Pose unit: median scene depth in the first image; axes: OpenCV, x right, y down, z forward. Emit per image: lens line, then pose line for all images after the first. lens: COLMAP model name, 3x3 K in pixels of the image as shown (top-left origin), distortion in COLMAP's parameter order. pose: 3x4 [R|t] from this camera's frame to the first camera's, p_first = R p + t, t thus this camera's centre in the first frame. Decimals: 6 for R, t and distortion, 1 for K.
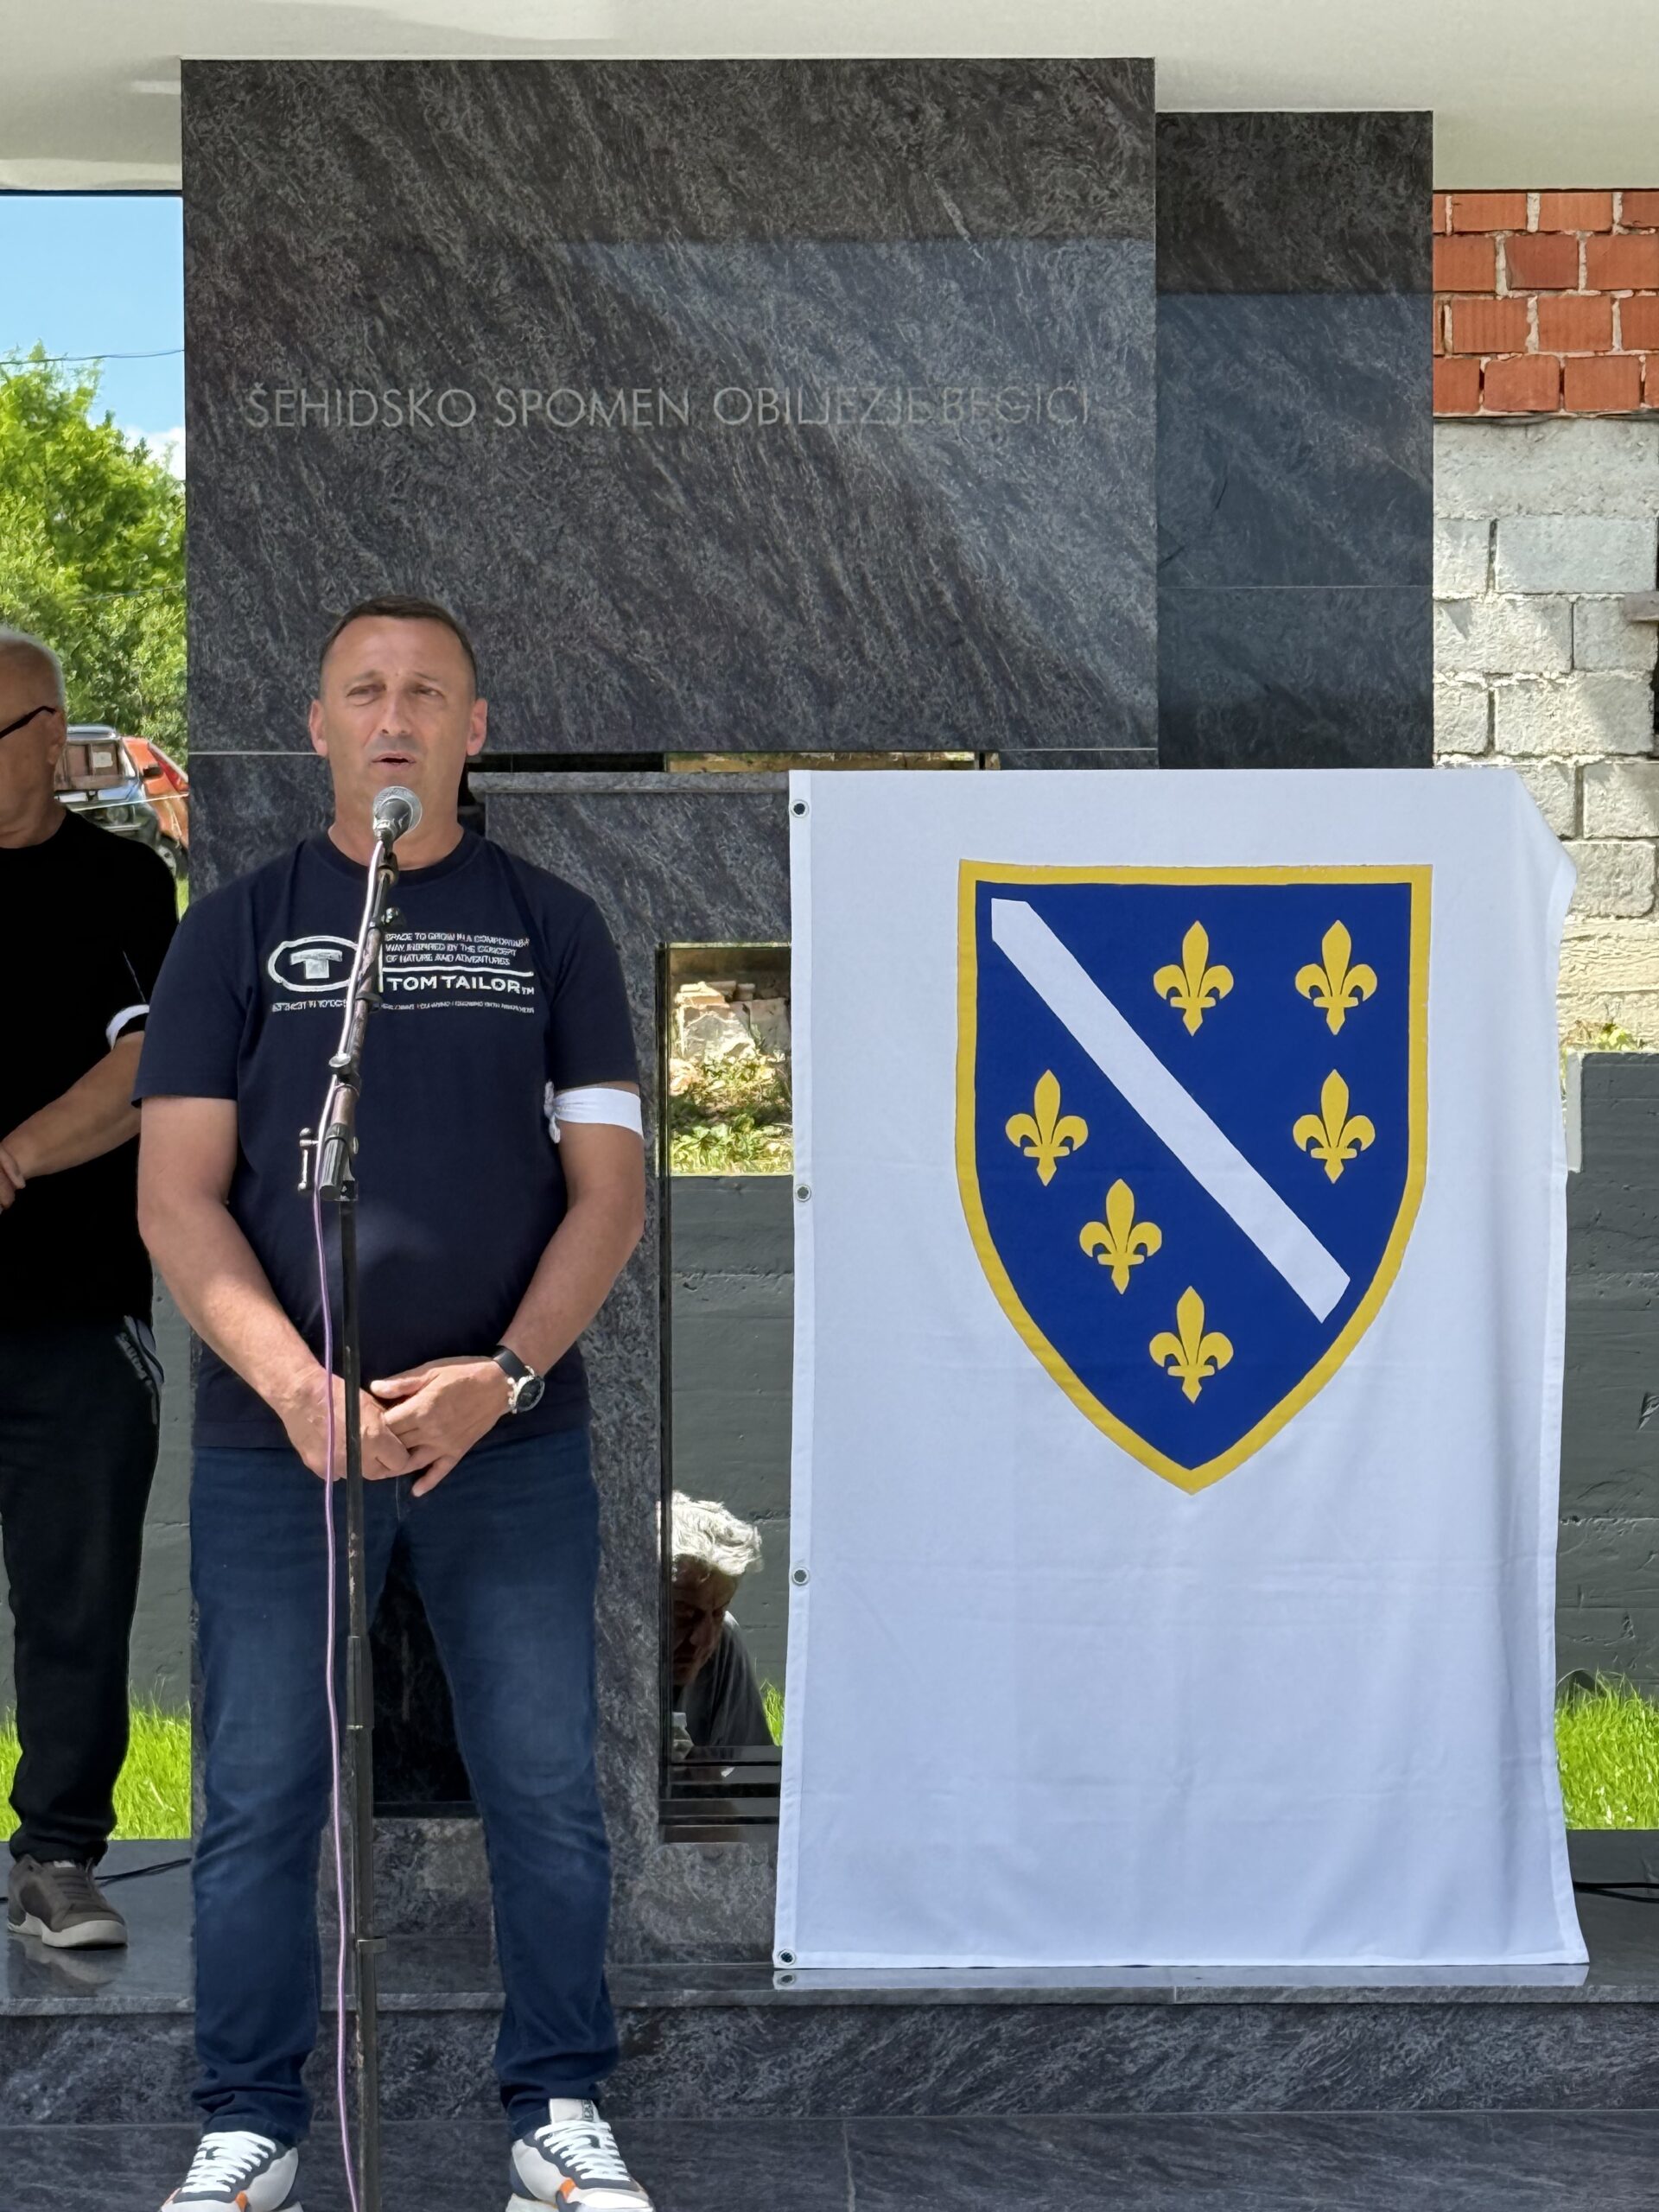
lens RADIAL K [[5812.8, 0, 827.9], [0, 5812.8, 1096.8], [0, 0, 1]] dist [0.066195, 0.000000]
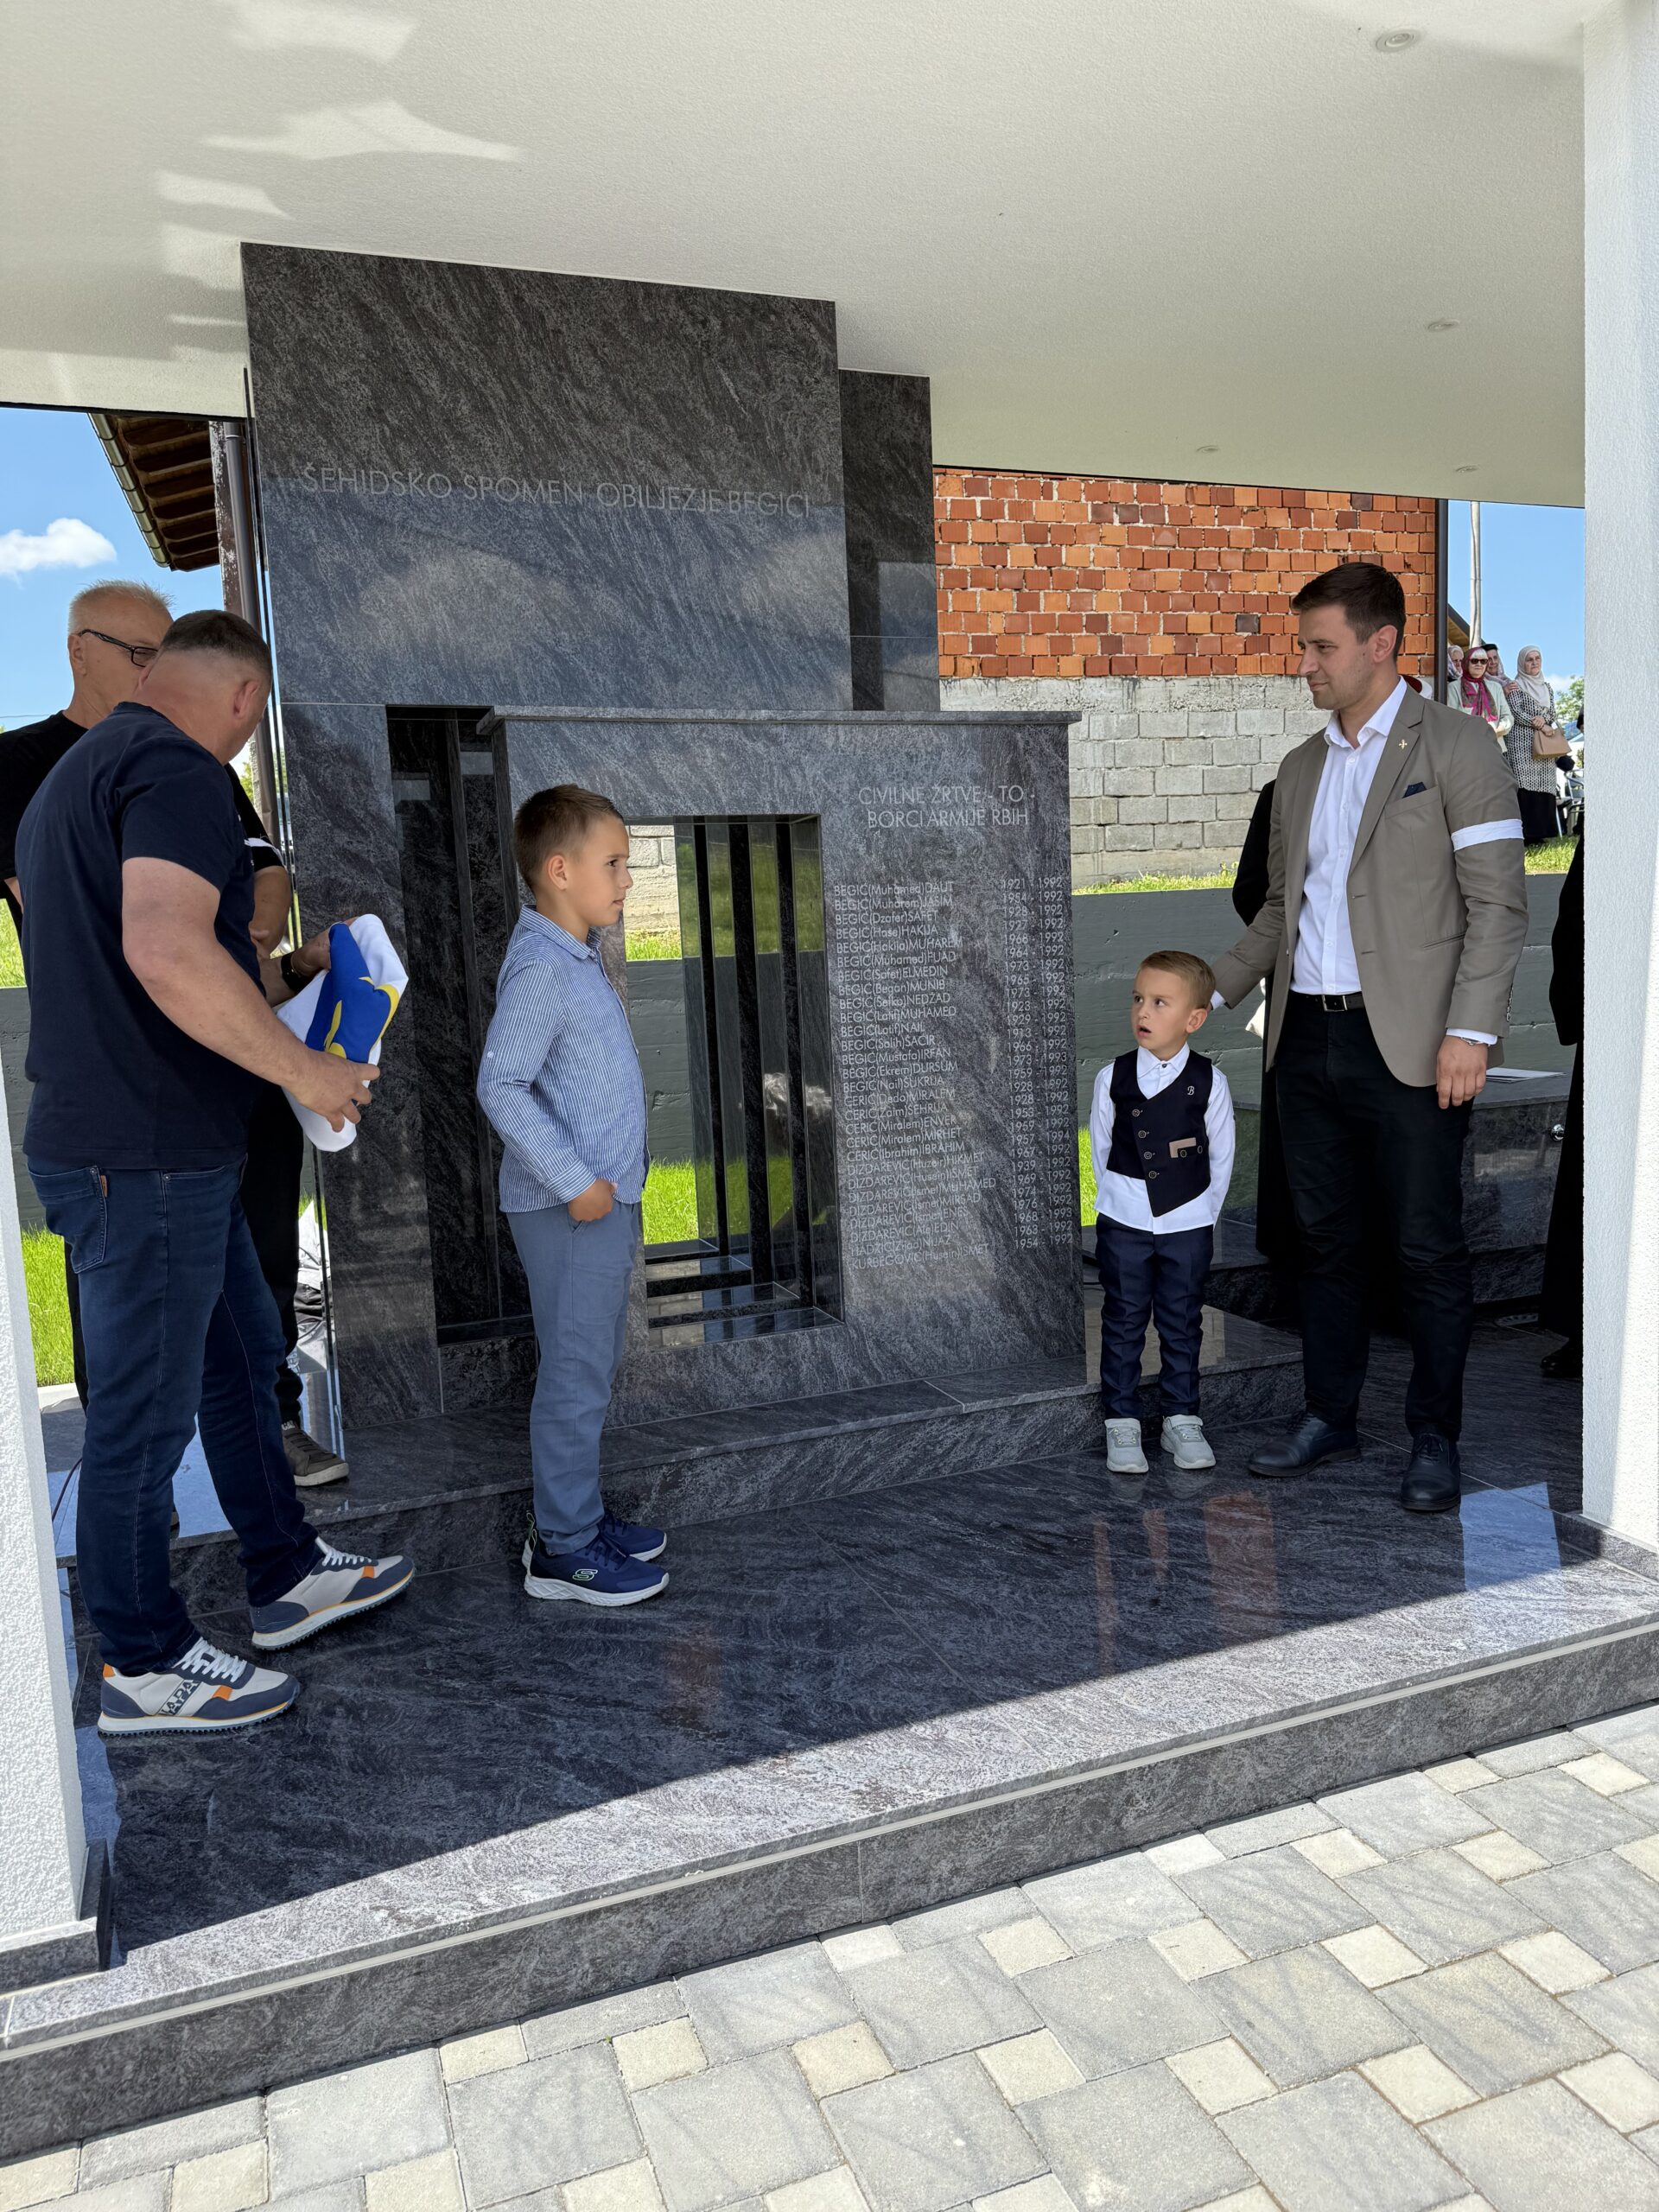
lens RADIAL K [[1528.2, 0, 820.6], [0, 1528.2, 1112.9], [0, 0, 1]] dist [0.025248, -0.048258]
pose [[0.936864, -0.078983, 0.340657, -0.123420], [0.040760, 0.992183, 0.117946, 0.008022], [-0.347310, -0.096614, 0.932760, 0.551007]]
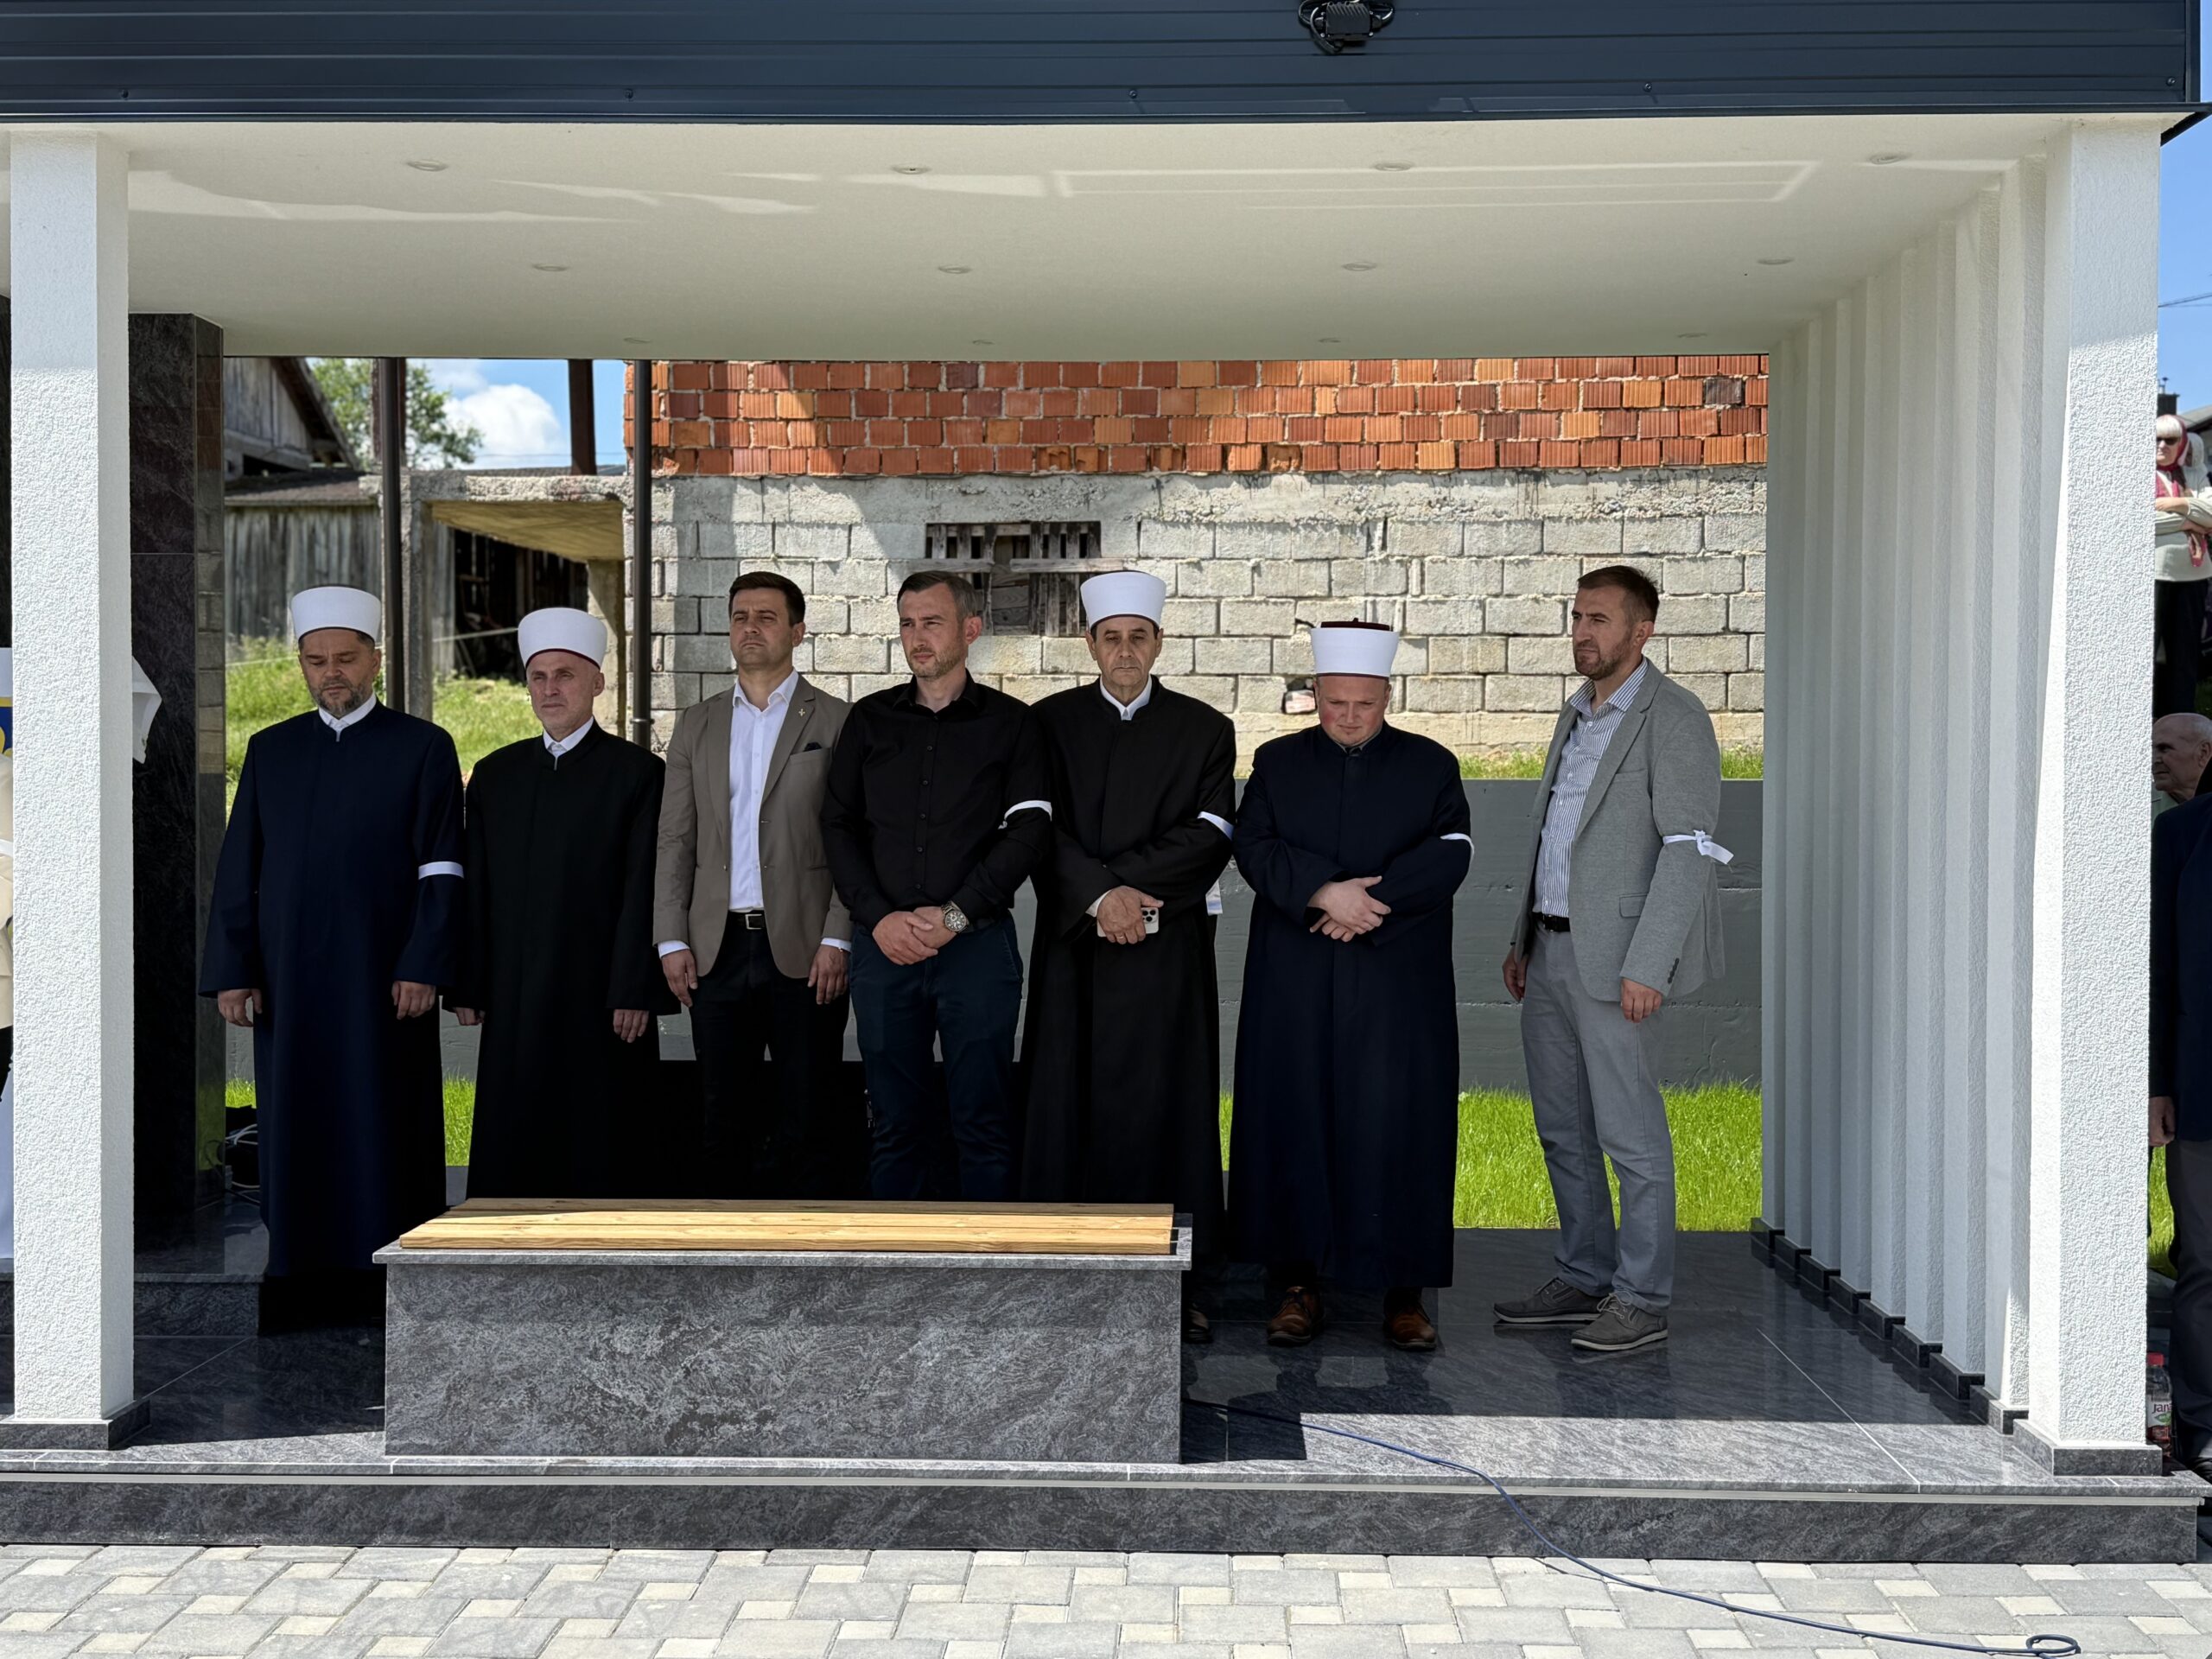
lens RADIAL K [[2496.3, 0, 1105.2], [0, 2496.3, 823.0], [0, 0, 1]] dist [0.077047, 0.000000]
pose [[0.999893, 0.009852, -0.010772, 0.444891], [-0.009621, 0.999727, 0.021288, -0.018524], [0.010979, -0.021182, 0.999715, 0.149624]]
